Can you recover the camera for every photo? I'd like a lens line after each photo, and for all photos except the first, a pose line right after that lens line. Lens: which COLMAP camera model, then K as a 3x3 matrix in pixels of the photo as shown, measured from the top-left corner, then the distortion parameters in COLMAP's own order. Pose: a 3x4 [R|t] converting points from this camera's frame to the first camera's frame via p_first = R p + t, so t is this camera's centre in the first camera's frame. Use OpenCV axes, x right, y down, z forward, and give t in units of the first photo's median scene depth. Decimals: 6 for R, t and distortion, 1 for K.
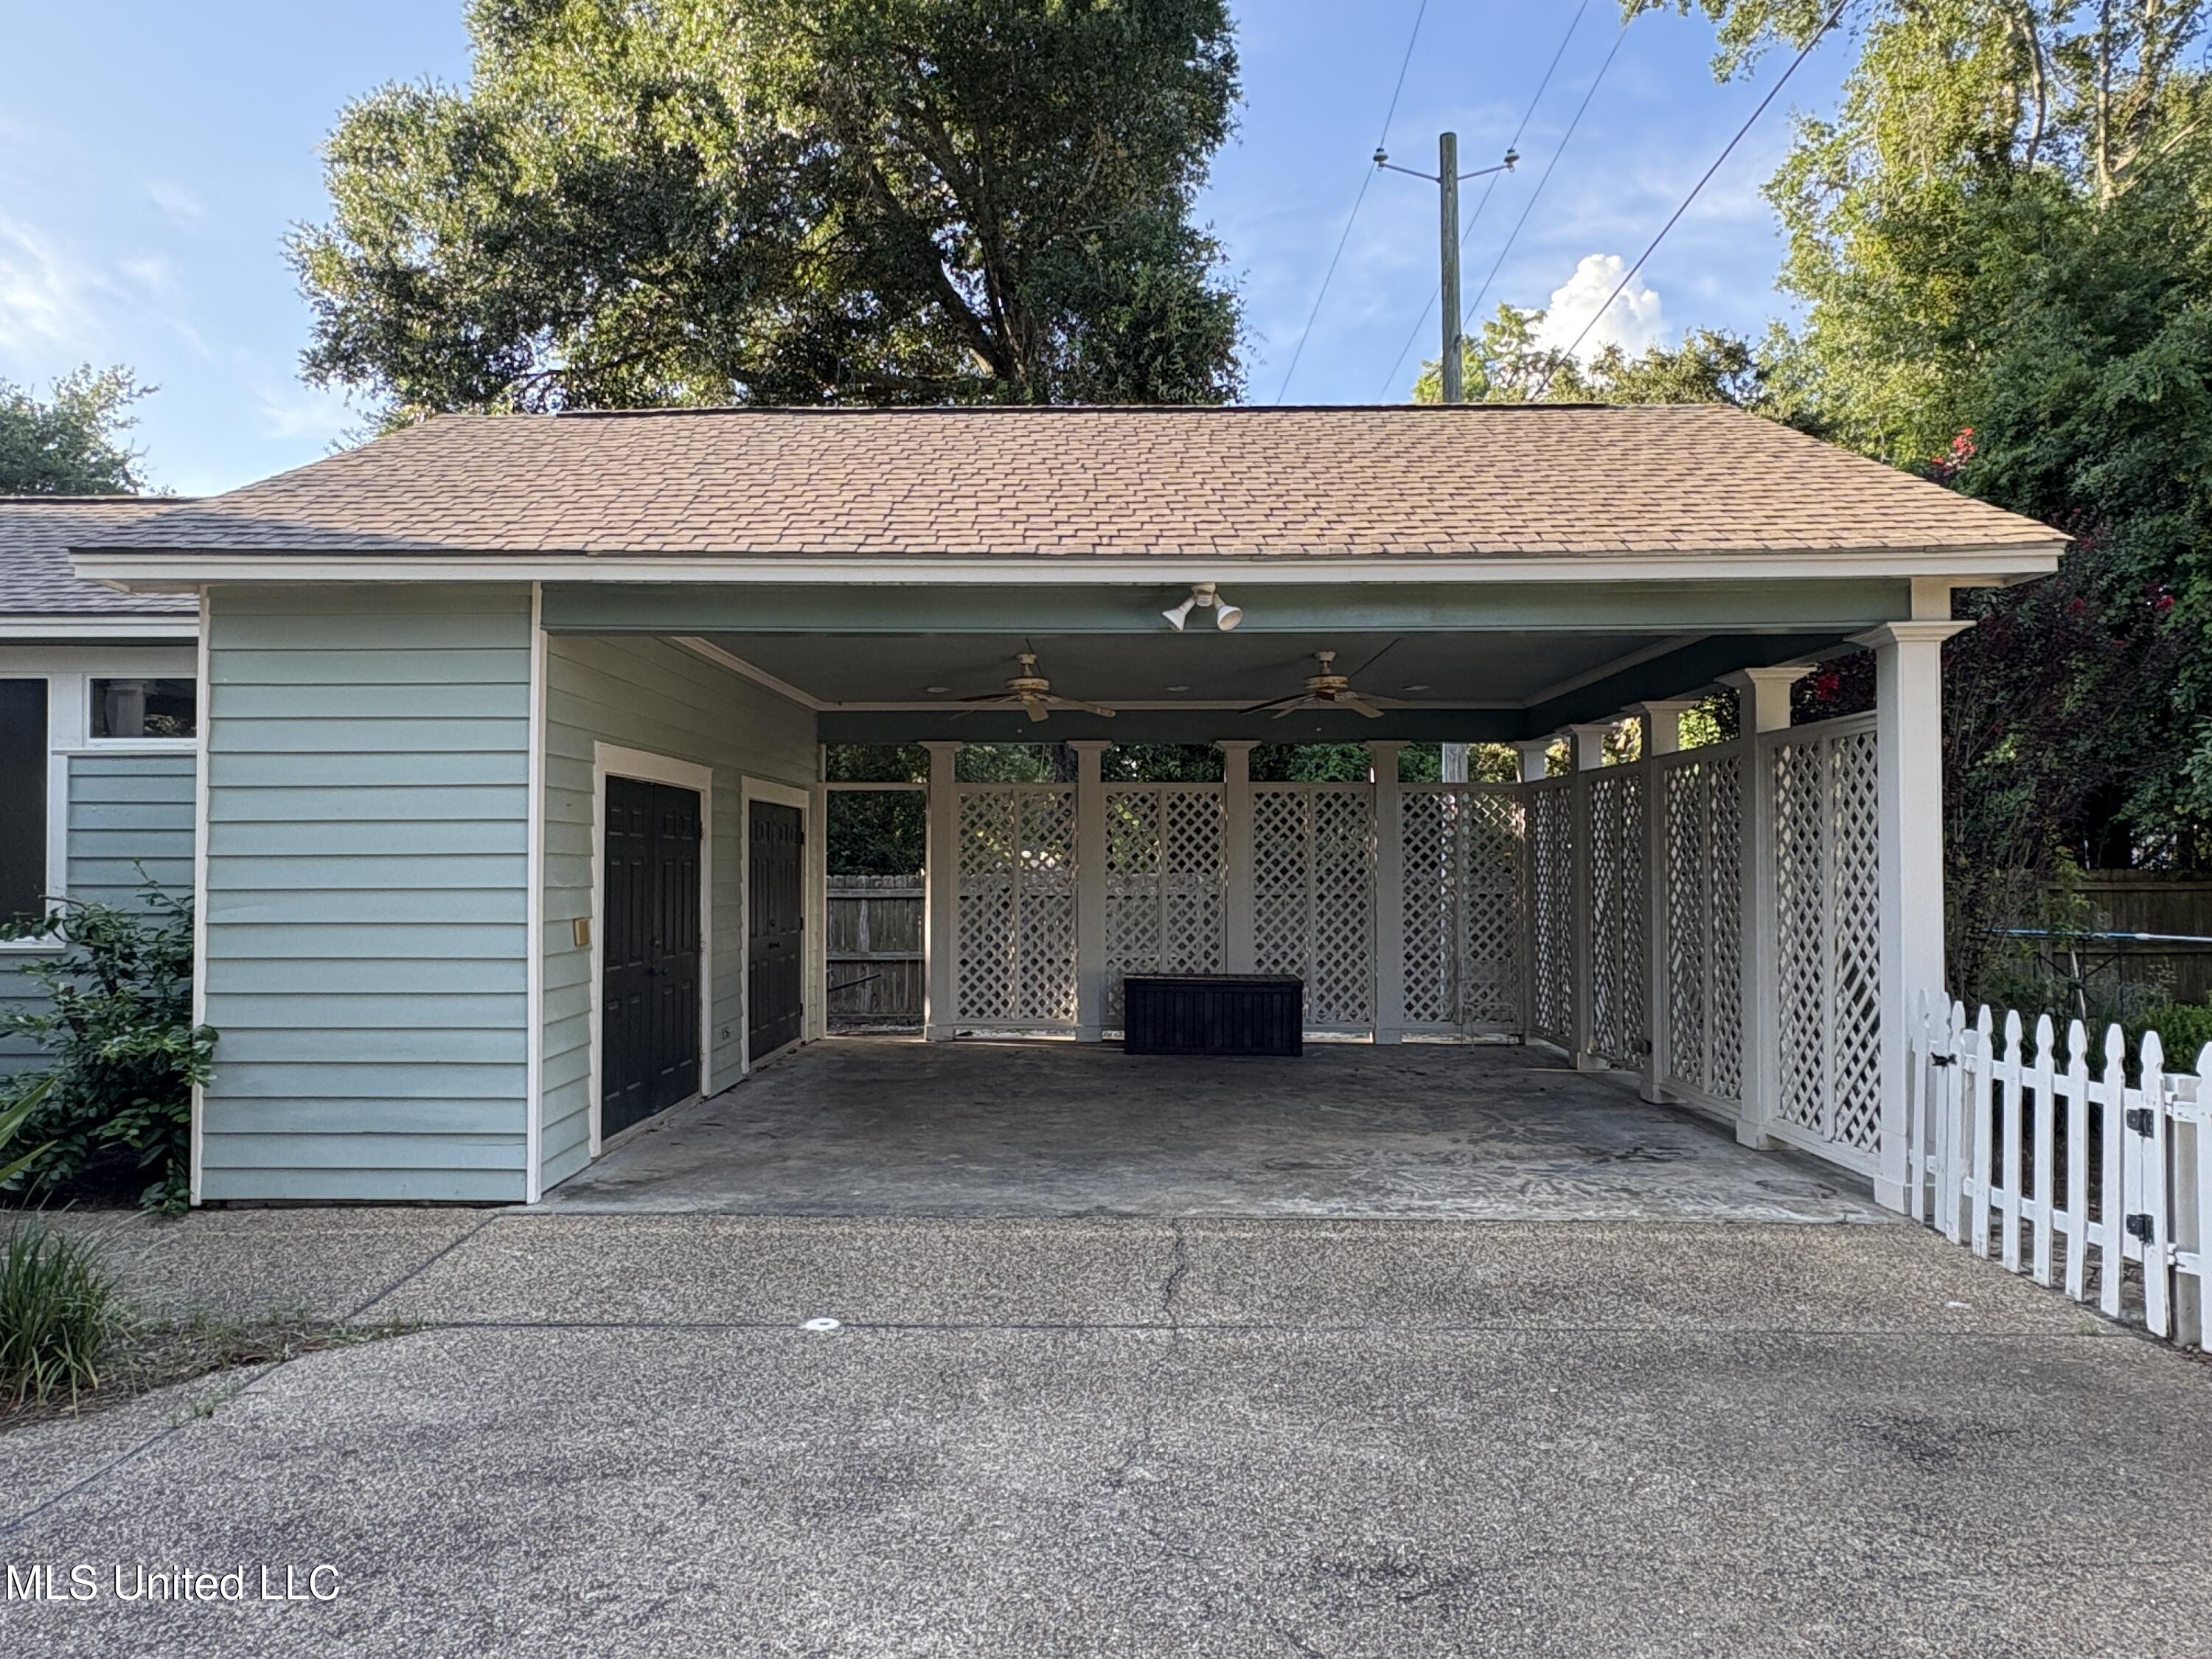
lens RADIAL K [[1385.3, 0, 1106.0], [0, 1385.3, 829.5], [0, 0, 1]] dist [0.000078, 0.001867]
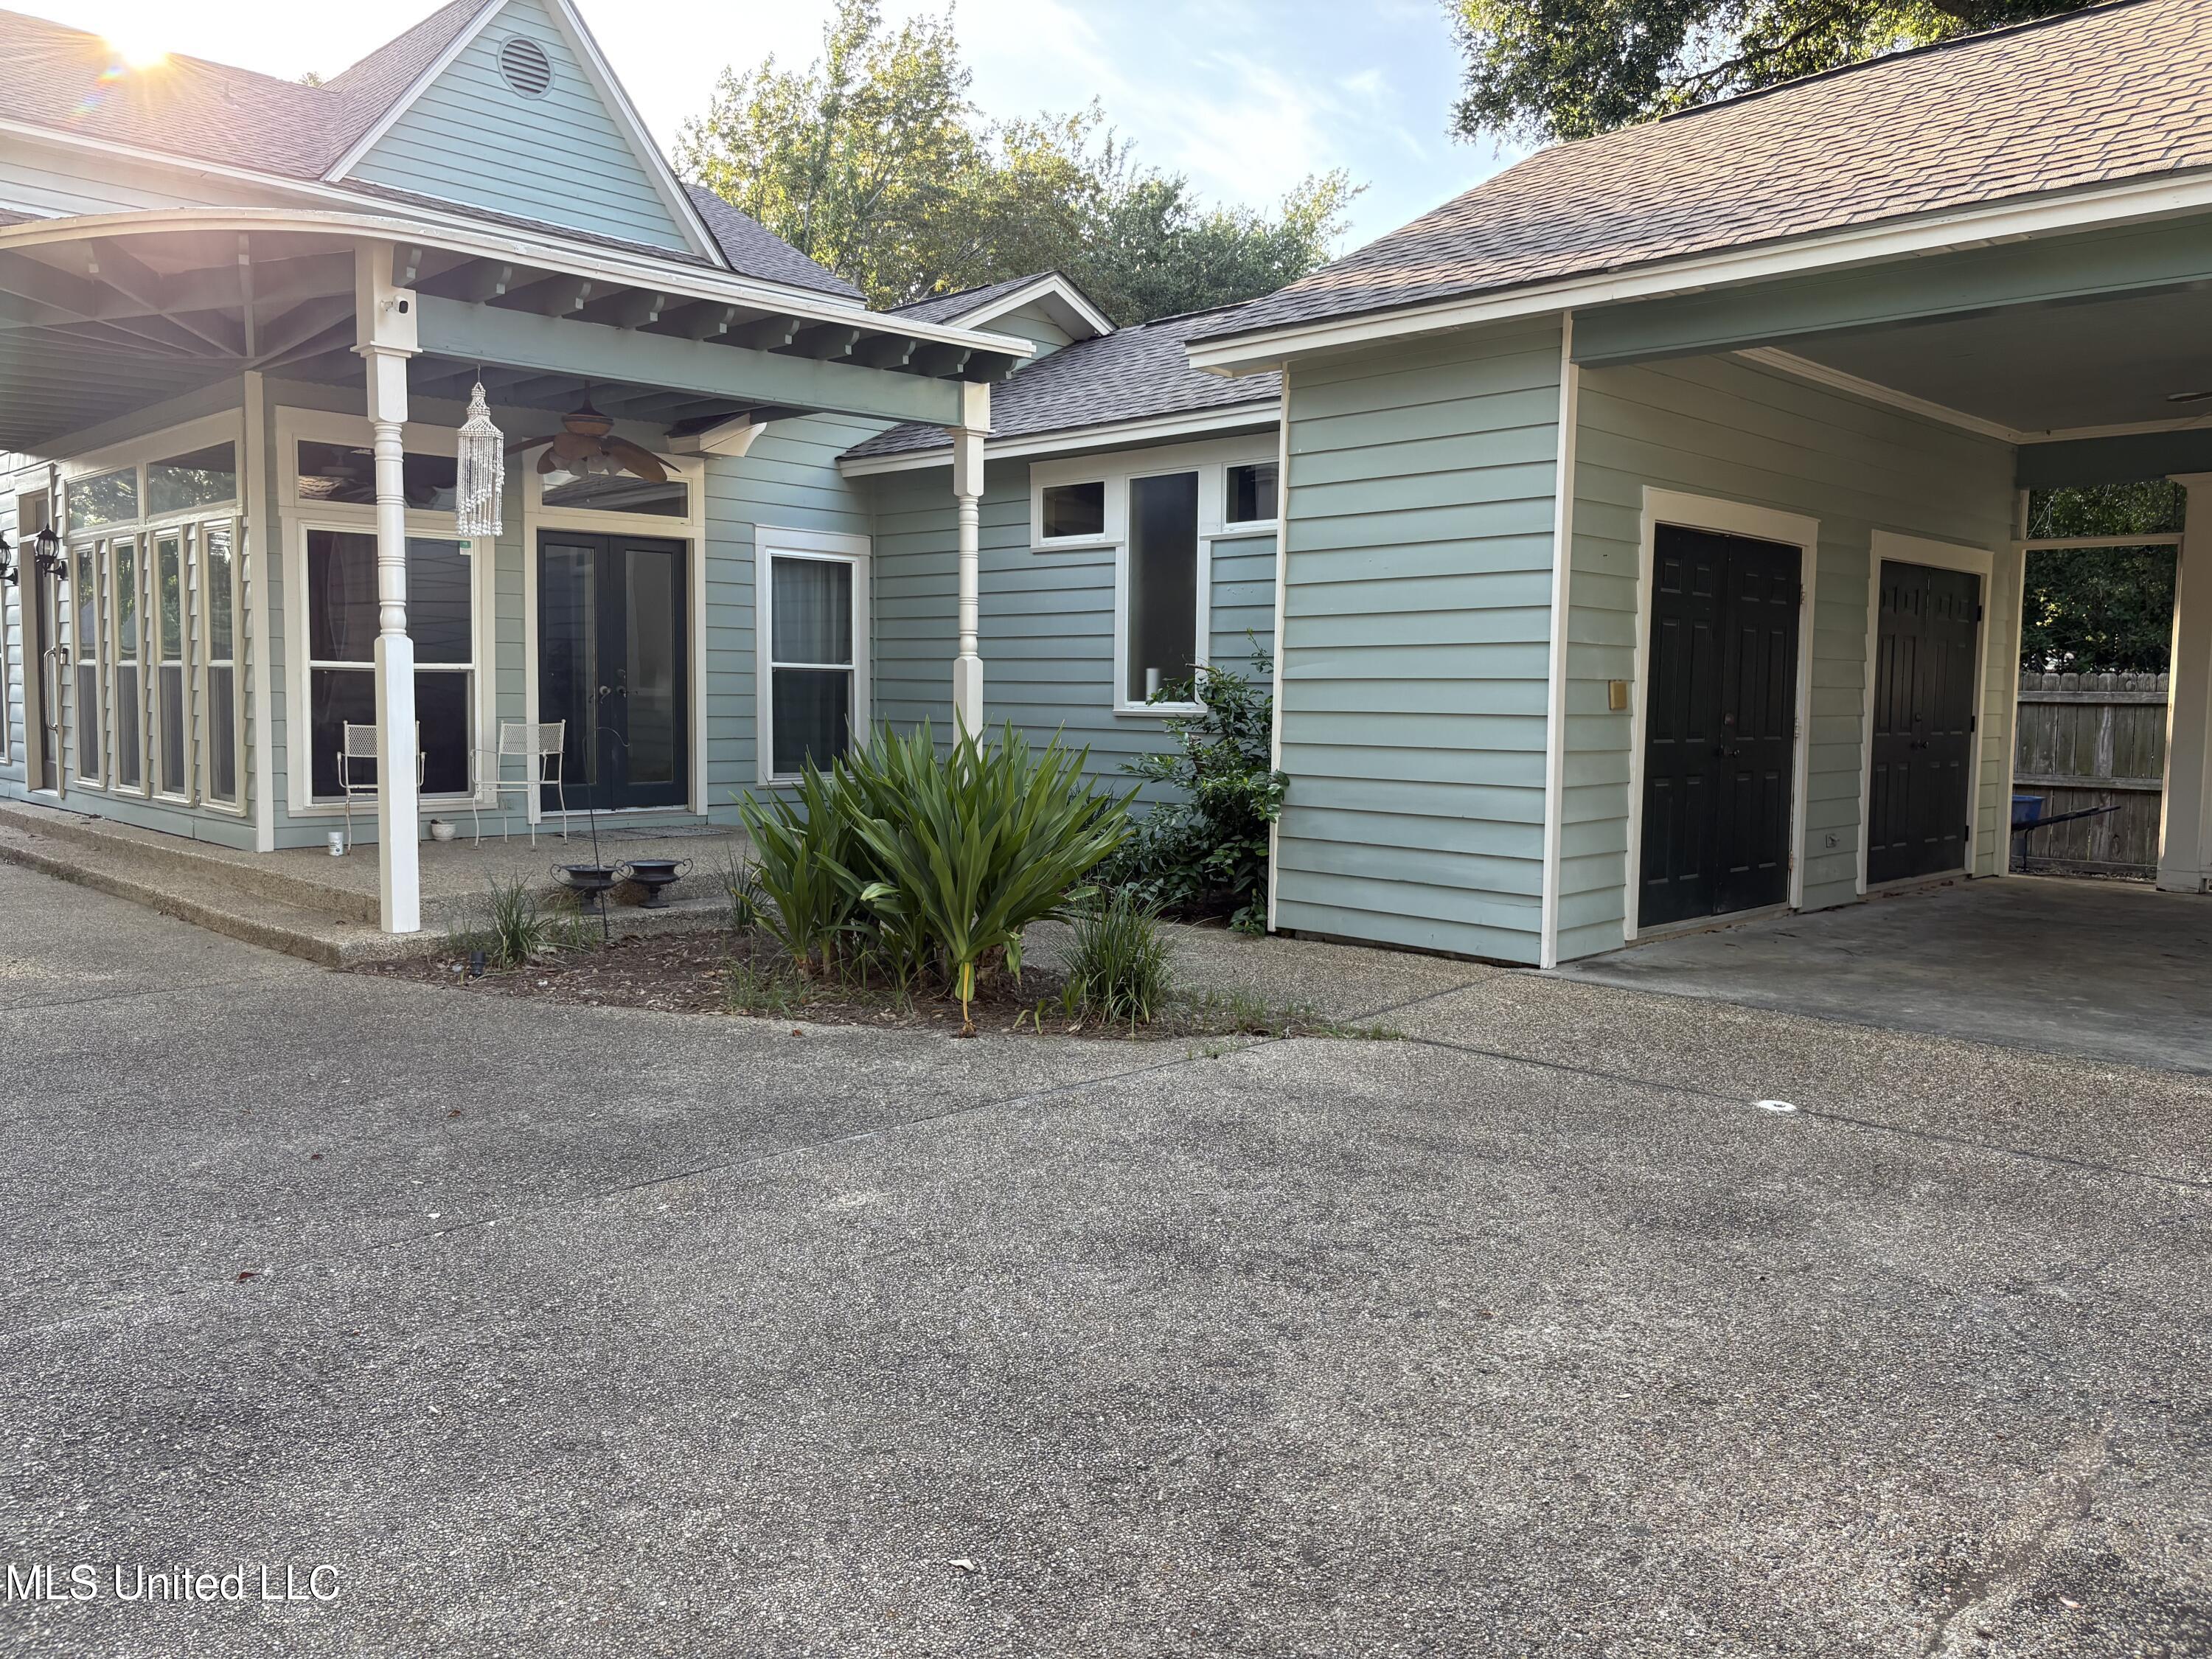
lens RADIAL K [[1679.6, 0, 1106.6], [0, 1679.6, 864.2], [0, 0, 1]] dist [0.031708, -0.012696]
pose [[0.719636, 0.079465, -0.689790, 0.176393], [0.007443, 0.992490, 0.122102, 0.049295], [0.694312, -0.093003, 0.713640, -0.056615]]
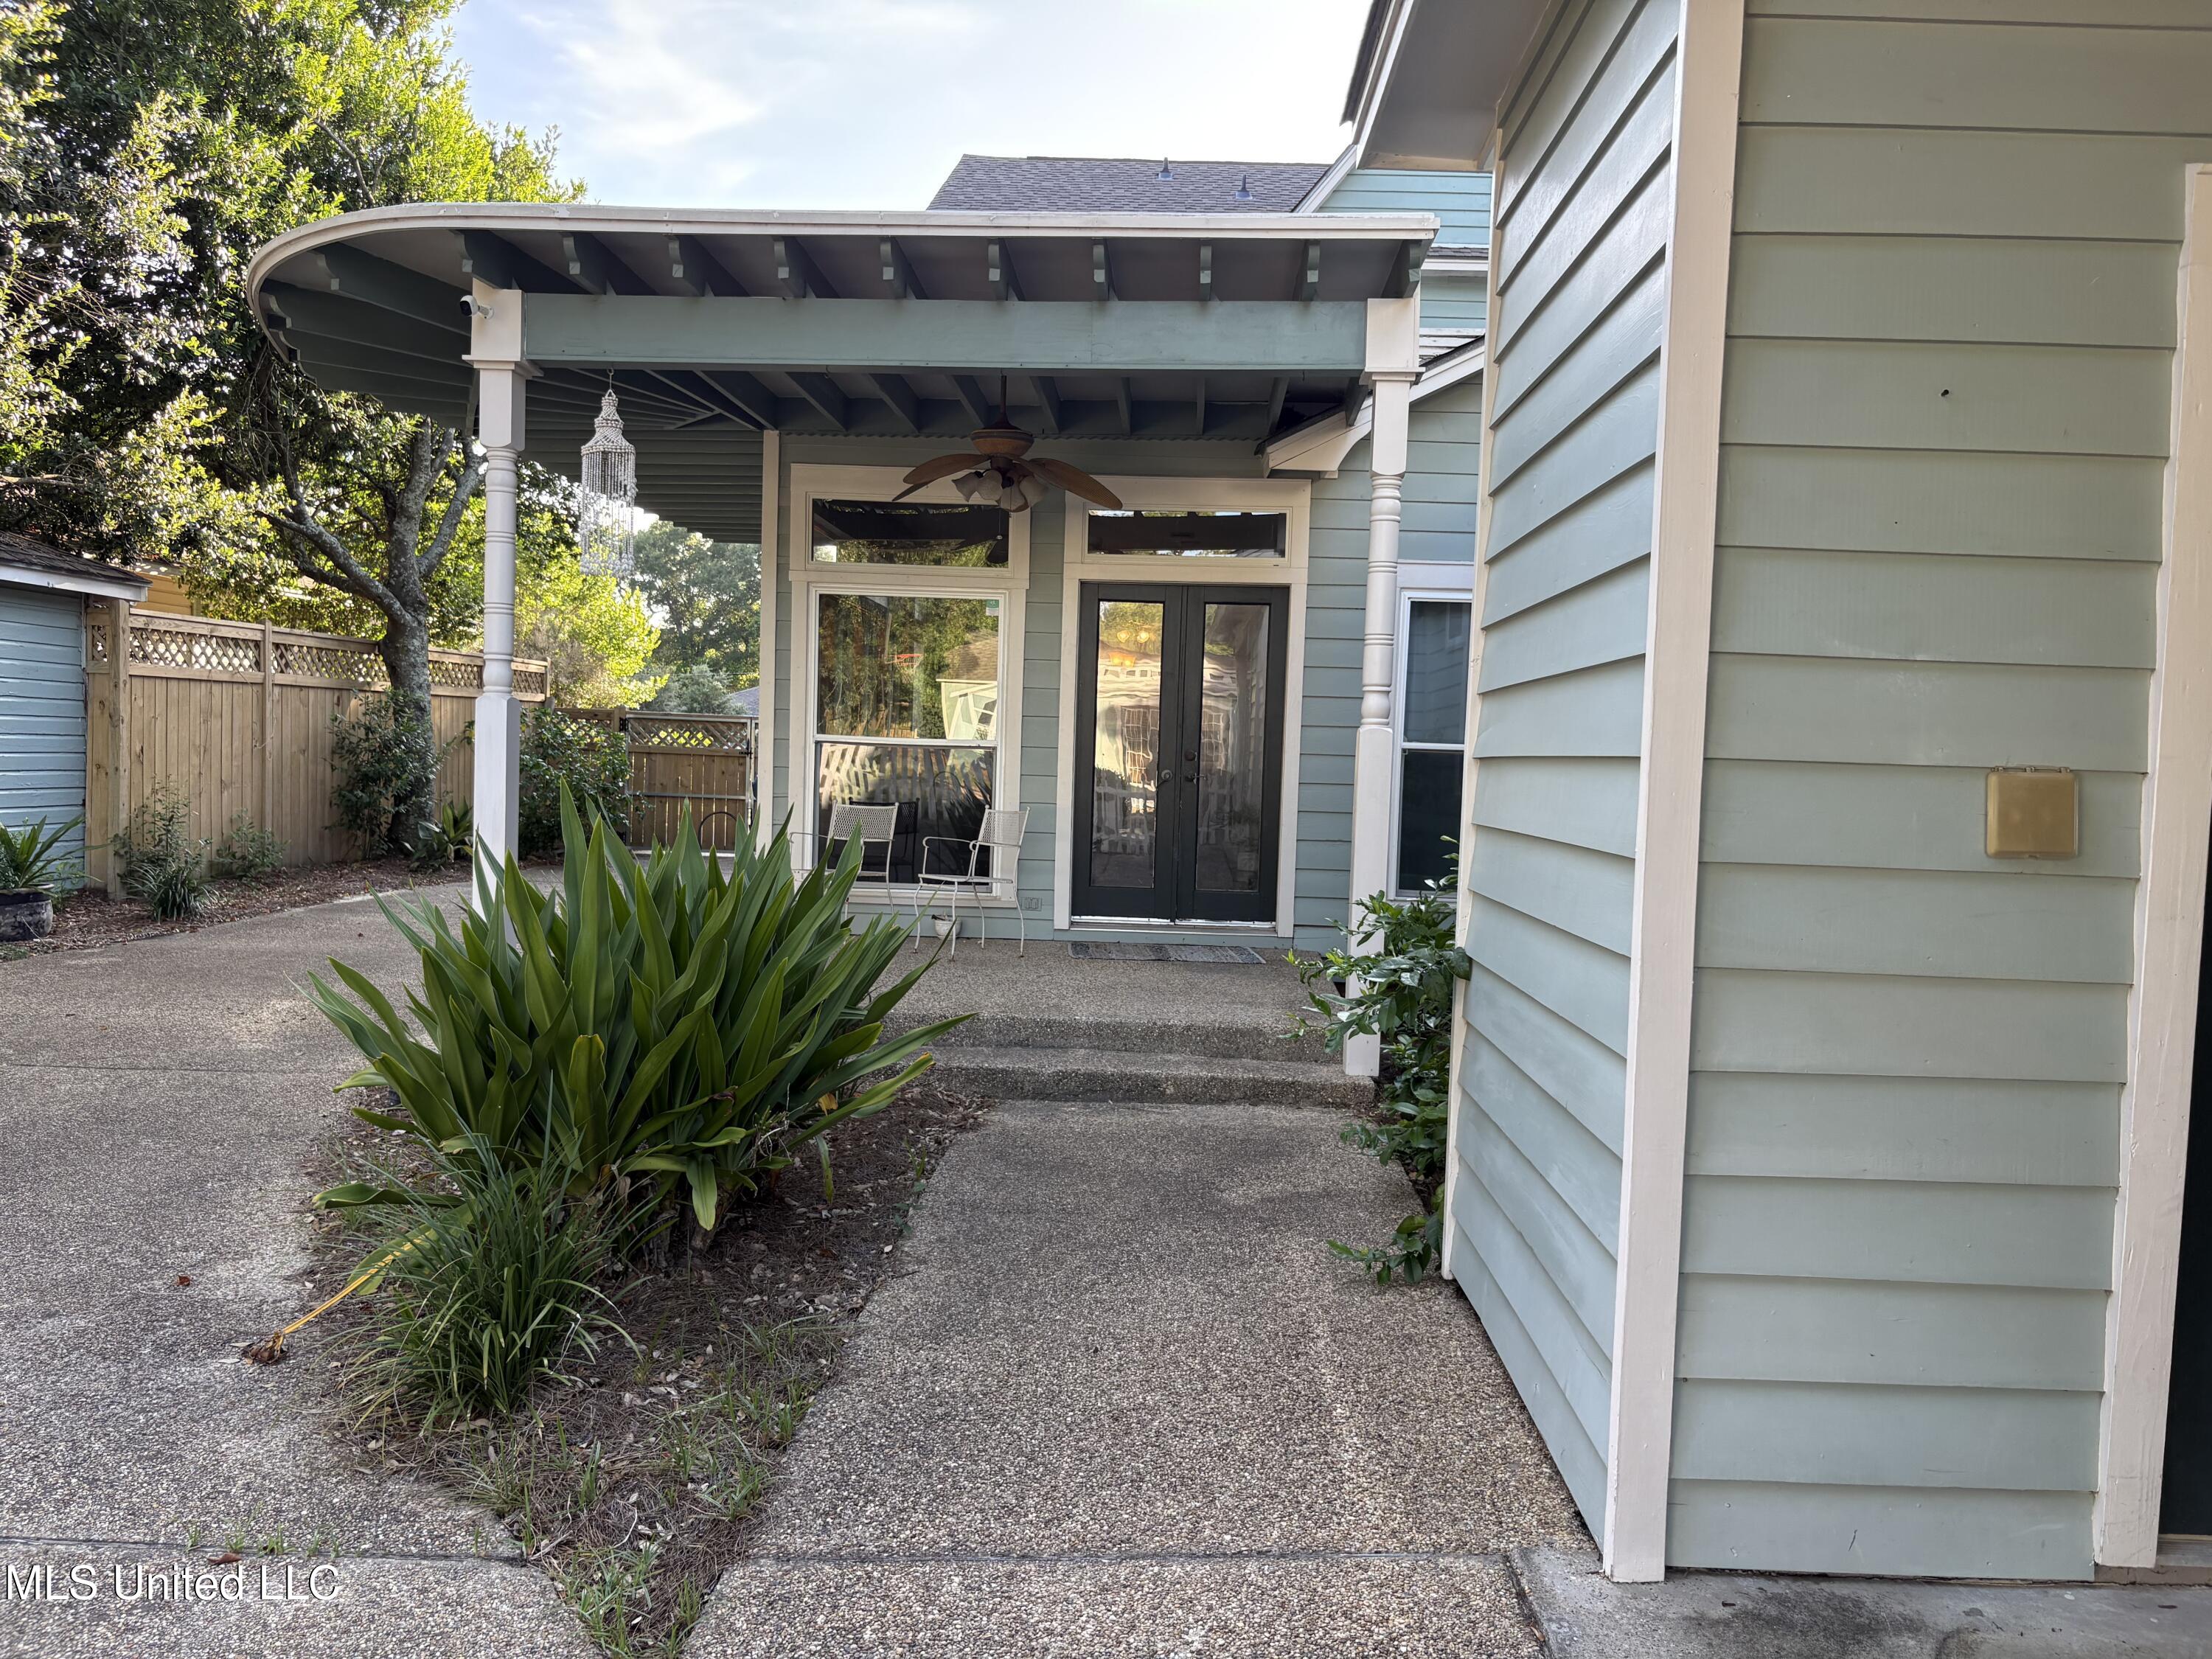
lens RADIAL K [[1679.6, 0, 1106.6], [0, 1679.6, 864.2], [0, 0, 1]] dist [0.031708, -0.012696]
pose [[-0.016347, 0.063930, -0.997820, -0.003161], [-0.007611, 0.997917, 0.064061, 0.066881], [0.999837, 0.008641, -0.015826, 0.871505]]
